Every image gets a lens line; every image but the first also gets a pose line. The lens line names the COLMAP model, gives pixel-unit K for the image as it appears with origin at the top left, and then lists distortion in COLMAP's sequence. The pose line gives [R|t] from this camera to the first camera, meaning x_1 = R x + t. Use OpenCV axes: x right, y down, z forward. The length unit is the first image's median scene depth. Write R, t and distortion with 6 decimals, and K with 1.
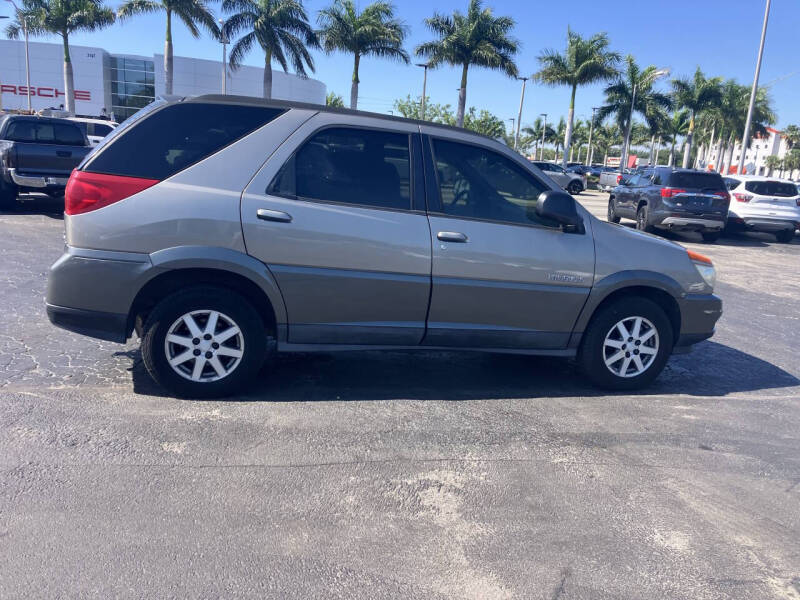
lens RADIAL K [[653.0, 0, 403.9], [0, 653.0, 296.7], [0, 0, 1]] dist [0.024380, -0.021970]
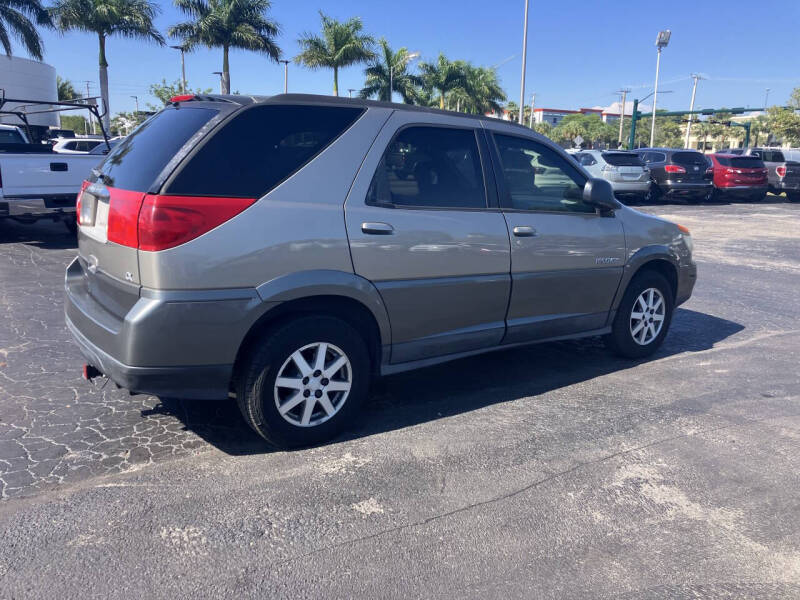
lens RADIAL K [[653.0, 0, 412.1], [0, 653.0, 286.2], [0, 0, 1]] dist [0.024380, -0.021970]
pose [[0.929190, -0.123866, 0.348229, -0.412075], [0.120390, 0.992221, 0.031694, -0.057739], [-0.349446, 0.012473, 0.936873, 0.124935]]
